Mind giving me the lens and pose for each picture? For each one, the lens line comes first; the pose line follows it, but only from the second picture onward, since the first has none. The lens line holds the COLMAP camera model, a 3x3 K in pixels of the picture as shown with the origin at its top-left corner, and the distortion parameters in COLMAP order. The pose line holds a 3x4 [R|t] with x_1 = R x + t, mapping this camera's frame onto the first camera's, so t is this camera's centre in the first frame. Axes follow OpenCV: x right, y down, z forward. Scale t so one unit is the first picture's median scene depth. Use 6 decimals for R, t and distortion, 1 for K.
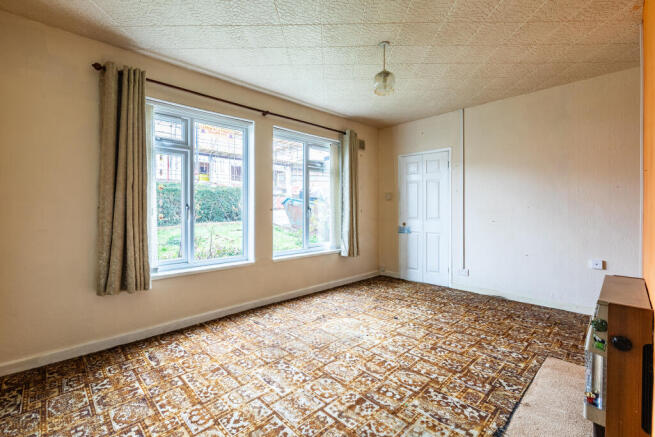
lens RADIAL K [[297.7, 0, 324.5], [0, 297.7, 207.2], [0, 0, 1]] dist [0.000182, 0.000081]
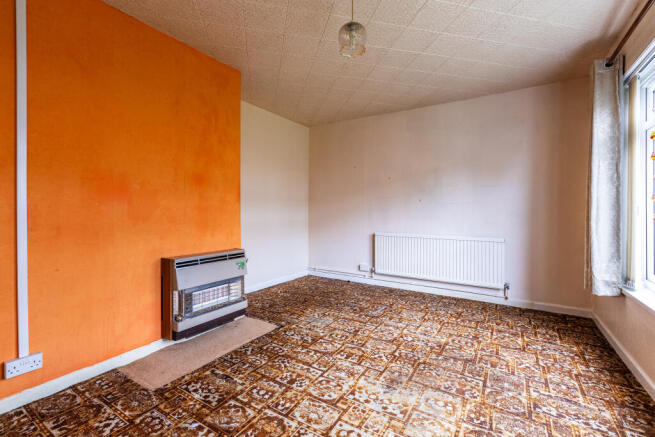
lens RADIAL K [[297.7, 0, 327.0], [0, 297.7, 215.7], [0, 0, 1]] dist [0.000182, 0.000081]
pose [[-0.972385, 0.003870, -0.233352, 0.521867], [0.001301, 0.999937, 0.011162, 0.022919], [0.233381, 0.010550, -0.972328, 2.039703]]
